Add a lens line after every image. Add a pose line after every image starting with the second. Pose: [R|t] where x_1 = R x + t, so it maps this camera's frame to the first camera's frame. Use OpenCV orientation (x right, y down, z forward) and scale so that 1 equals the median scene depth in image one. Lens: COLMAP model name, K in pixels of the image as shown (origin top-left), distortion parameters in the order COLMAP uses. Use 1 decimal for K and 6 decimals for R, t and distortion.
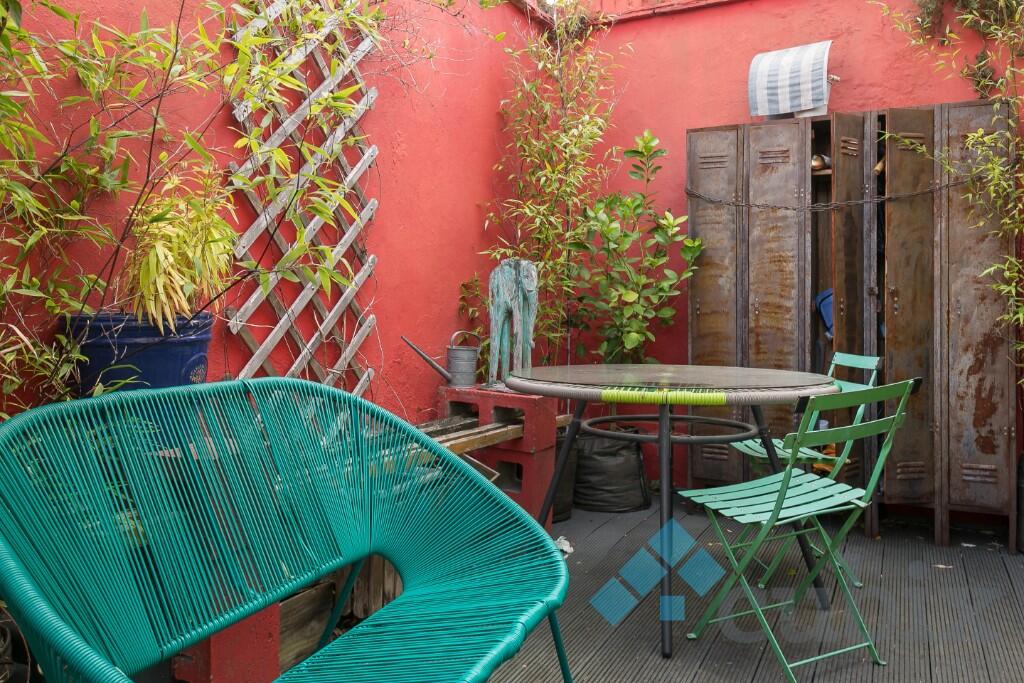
lens RADIAL K [[860.3, 0, 511.9], [0, 860.3, 342.0], [0, 0, 1]] dist [0.025232, -0.026039]
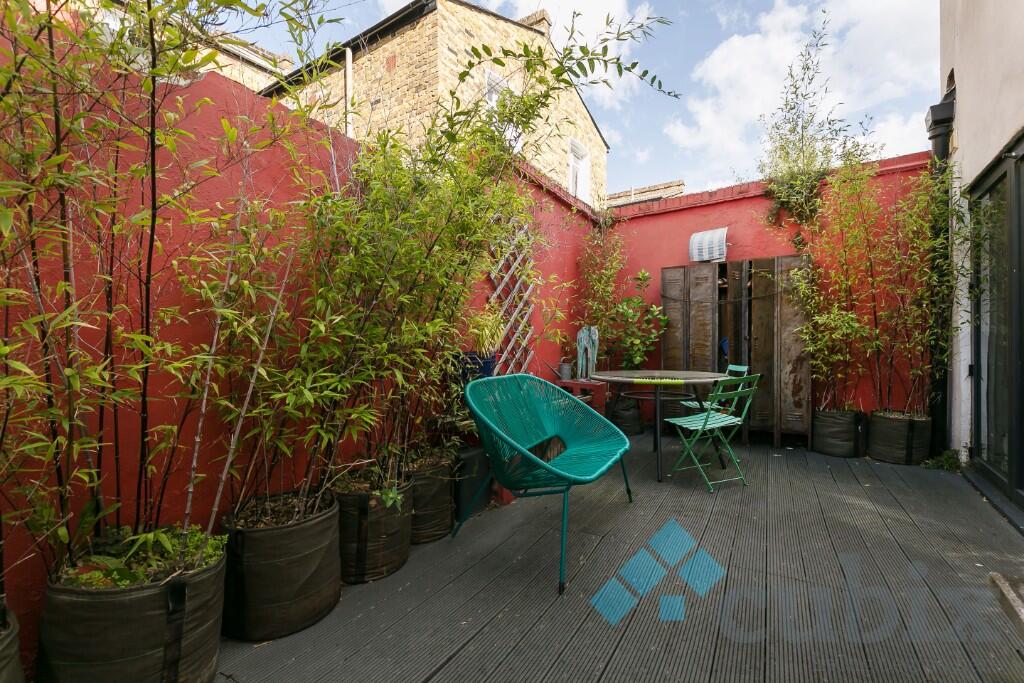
lens RADIAL K [[460.3, 0, 489.7], [0, 460.3, 373.8], [0, 0, 1]] dist [0.000801, 0.000448]
pose [[0.992590, -0.004605, -0.121424, -0.112020], [0.007702, 0.999656, 0.025051, 0.000611], [0.121267, -0.025801, 0.992285, -0.303017]]
